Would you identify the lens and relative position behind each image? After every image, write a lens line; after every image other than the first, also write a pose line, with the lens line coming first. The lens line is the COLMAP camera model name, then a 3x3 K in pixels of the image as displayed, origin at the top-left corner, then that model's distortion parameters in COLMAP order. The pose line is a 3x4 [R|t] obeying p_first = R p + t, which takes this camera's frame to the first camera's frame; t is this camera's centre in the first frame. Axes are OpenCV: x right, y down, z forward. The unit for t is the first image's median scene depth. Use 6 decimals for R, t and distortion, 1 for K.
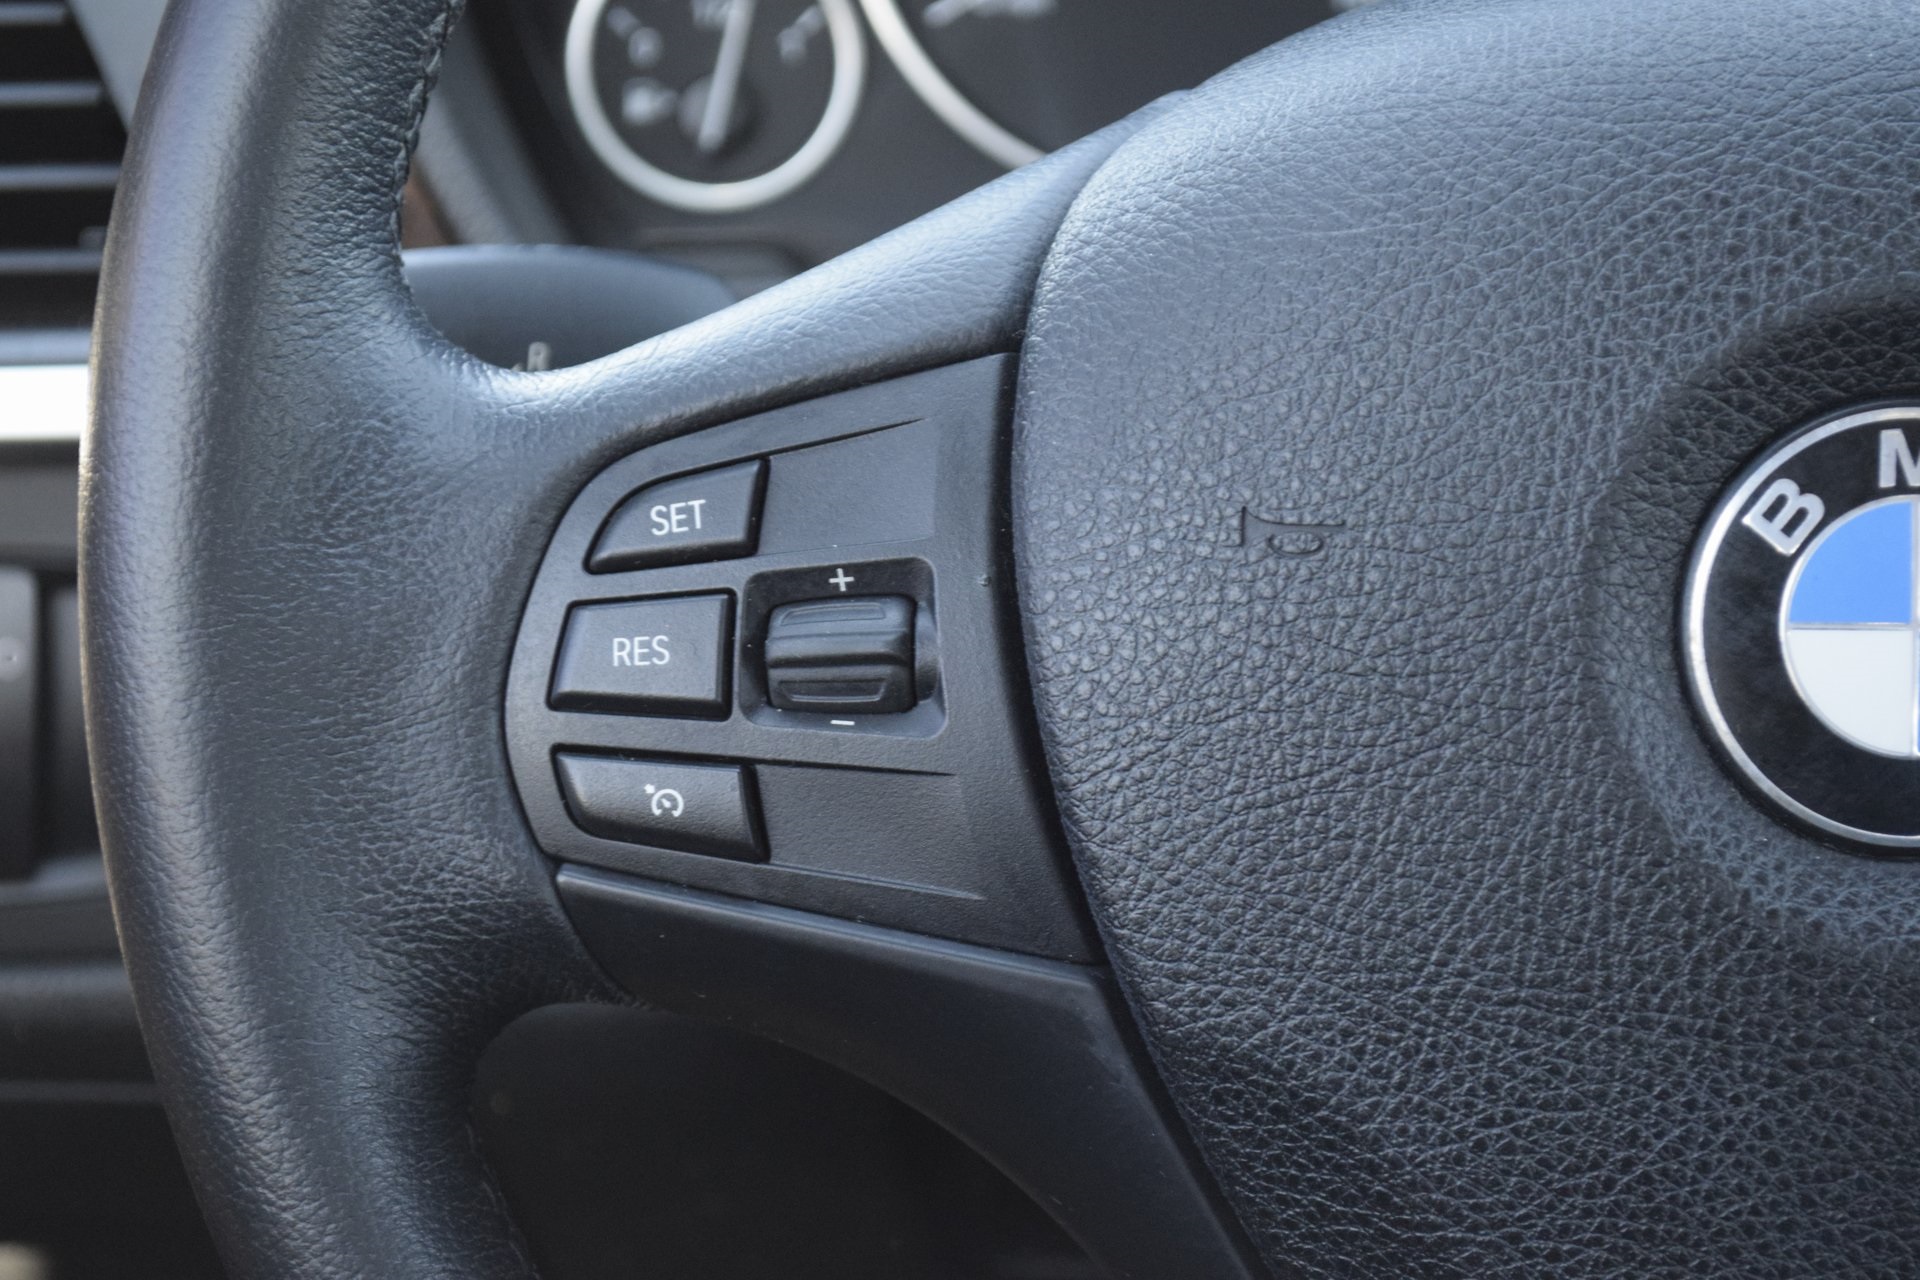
lens RADIAL K [[4414.4, 0, 954.3], [0, 4414.4, 639.2], [0, 0, 1]] dist [0.013494, 0.000000]
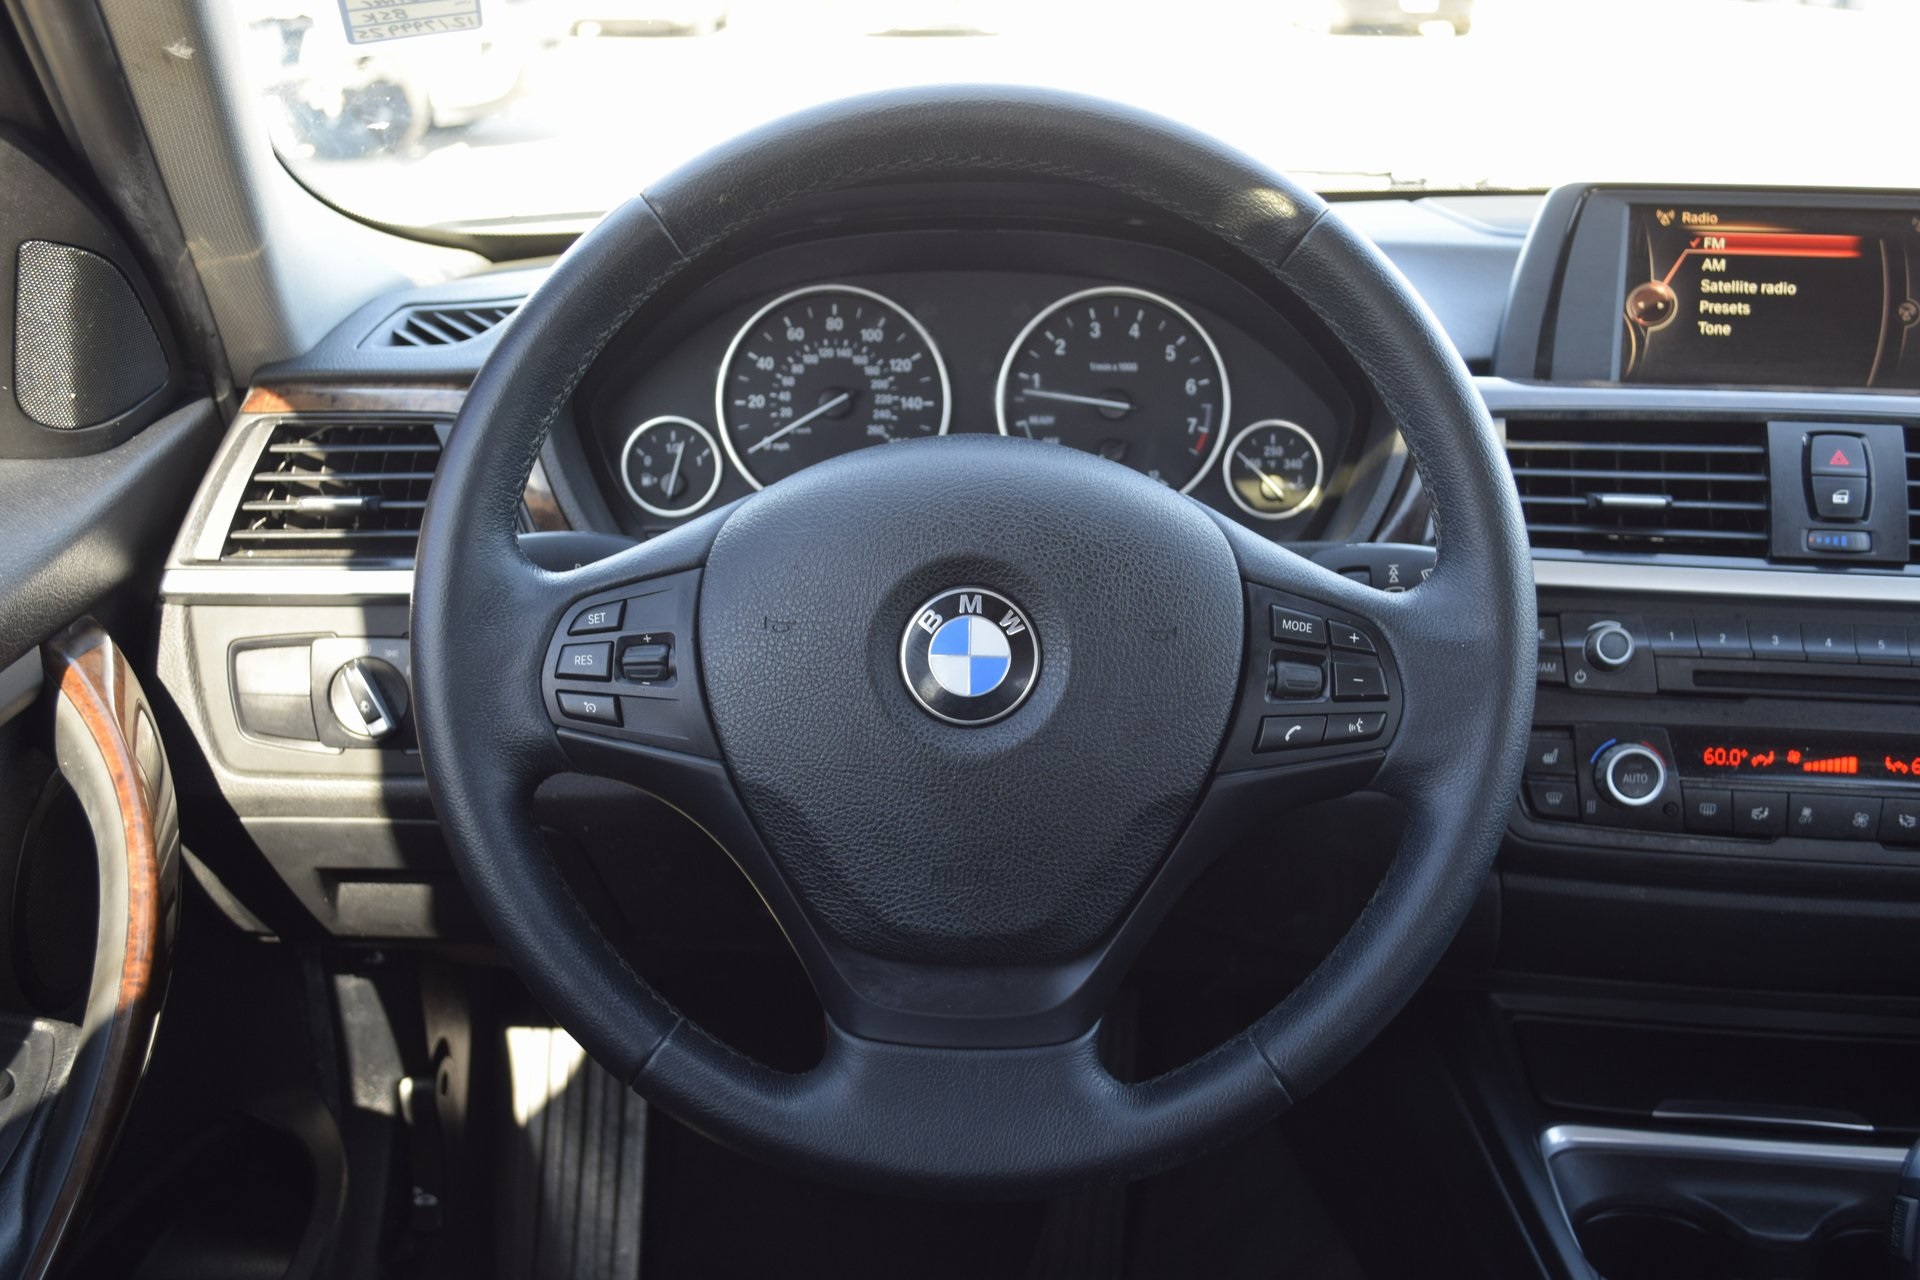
lens RADIAL K [[1958.2, 0, 956.3], [0, 1958.2, 653.4], [0, 0, 1]] dist [-0.044555, 0.000000]
pose [[0.999908, 0.012074, 0.006184, 0.188414], [-0.011927, 0.999657, -0.023297, 0.027206], [-0.006464, 0.023221, 0.999709, -0.408069]]
